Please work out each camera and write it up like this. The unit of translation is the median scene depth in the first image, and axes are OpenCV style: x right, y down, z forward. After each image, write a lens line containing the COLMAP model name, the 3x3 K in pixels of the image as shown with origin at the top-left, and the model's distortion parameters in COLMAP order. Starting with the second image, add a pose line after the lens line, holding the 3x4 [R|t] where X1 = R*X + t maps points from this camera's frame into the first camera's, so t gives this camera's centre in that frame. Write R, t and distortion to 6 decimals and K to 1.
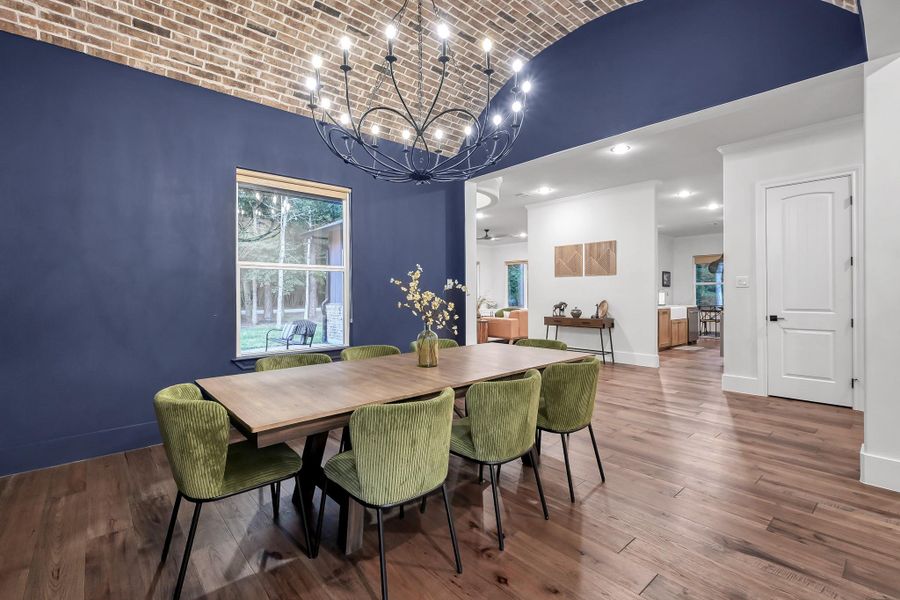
lens RADIAL K [[409.0, 0, 447.5], [0, 409.0, 296.0], [0, 0, 1]] dist [-0.003415, -0.000636]
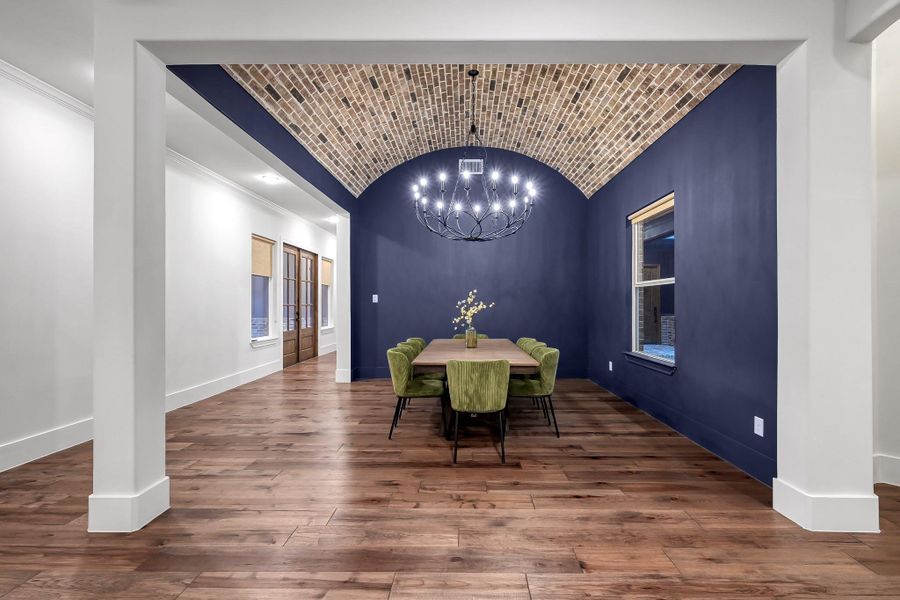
lens RADIAL K [[409.0, 0, 453.6], [0, 409.0, 300.0], [0, 0, 1]] dist [-0.003415, -0.000636]
pose [[-0.691604, -0.002067, -0.722274, 0.939146], [-0.011201, 0.999906, 0.007863, -0.035036], [0.722190, 0.013528, -0.691562, 1.607761]]
